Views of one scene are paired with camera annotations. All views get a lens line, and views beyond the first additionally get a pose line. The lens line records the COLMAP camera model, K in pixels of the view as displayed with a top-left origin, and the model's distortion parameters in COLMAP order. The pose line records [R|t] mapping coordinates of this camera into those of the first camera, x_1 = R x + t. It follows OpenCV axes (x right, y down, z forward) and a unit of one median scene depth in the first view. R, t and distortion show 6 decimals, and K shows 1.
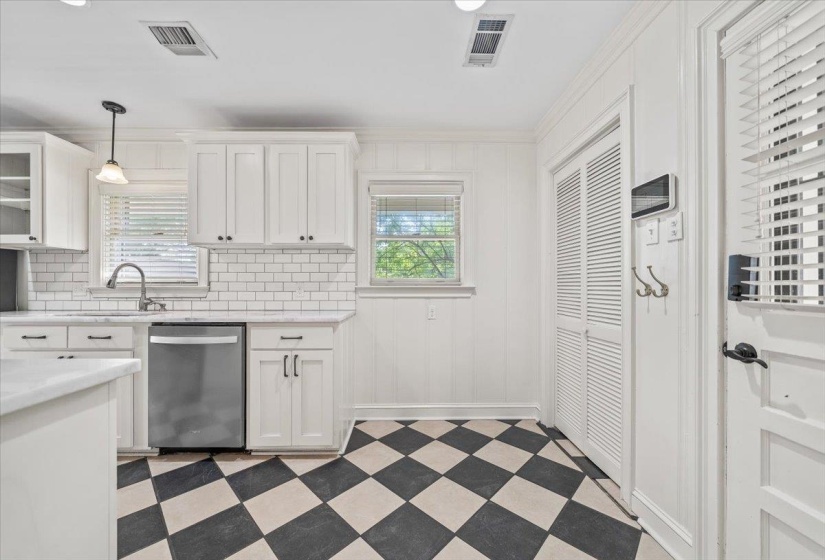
lens RADIAL K [[303.1, 0, 405.2], [0, 303.1, 287.9], [0, 0, 1]] dist [-0.007999, -0.000097]
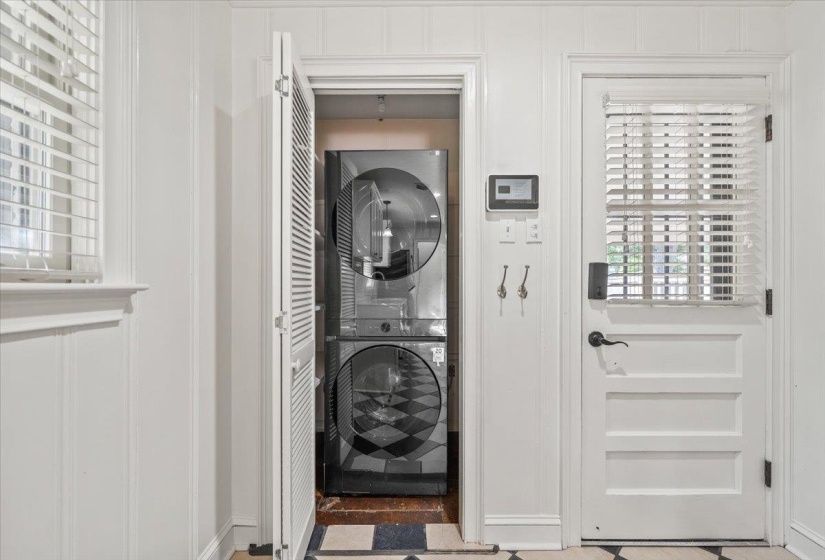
lens RADIAL K [[308.4, 0, 407.4], [0, 308.4, 290.1], [0, 0, 1]] dist [-0.001090, -0.000054]
pose [[0.009142, -0.005369, 0.999944, -0.159924], [0.001902, 0.999984, 0.005352, -0.002446], [-0.999956, 0.001853, 0.009152, 1.406938]]
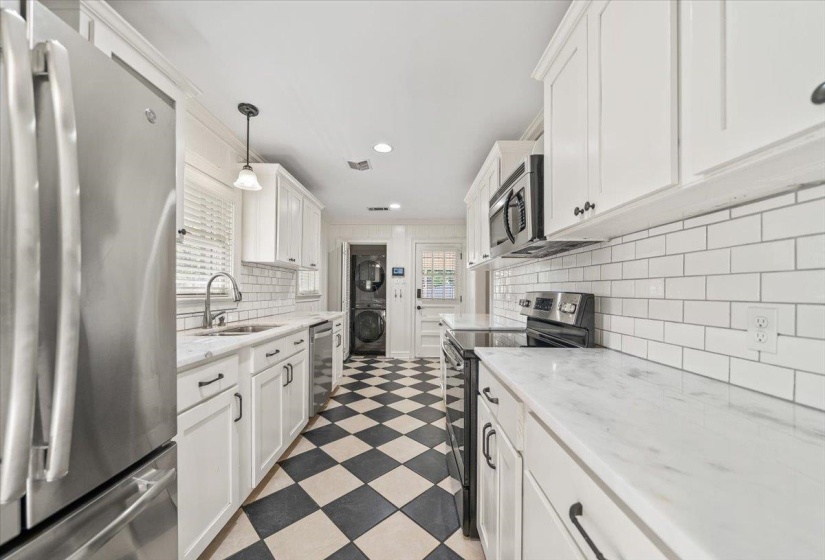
lens RADIAL K [[303.1, 0, 405.2], [0, 303.1, 287.9], [0, 0, 1]] dist [-0.007999, -0.000097]
pose [[0.040860, 0.011997, 0.999093, -3.275550], [-0.005353, 0.999916, -0.011788, -0.052996], [-0.999151, -0.004867, 0.040921, 0.797486]]
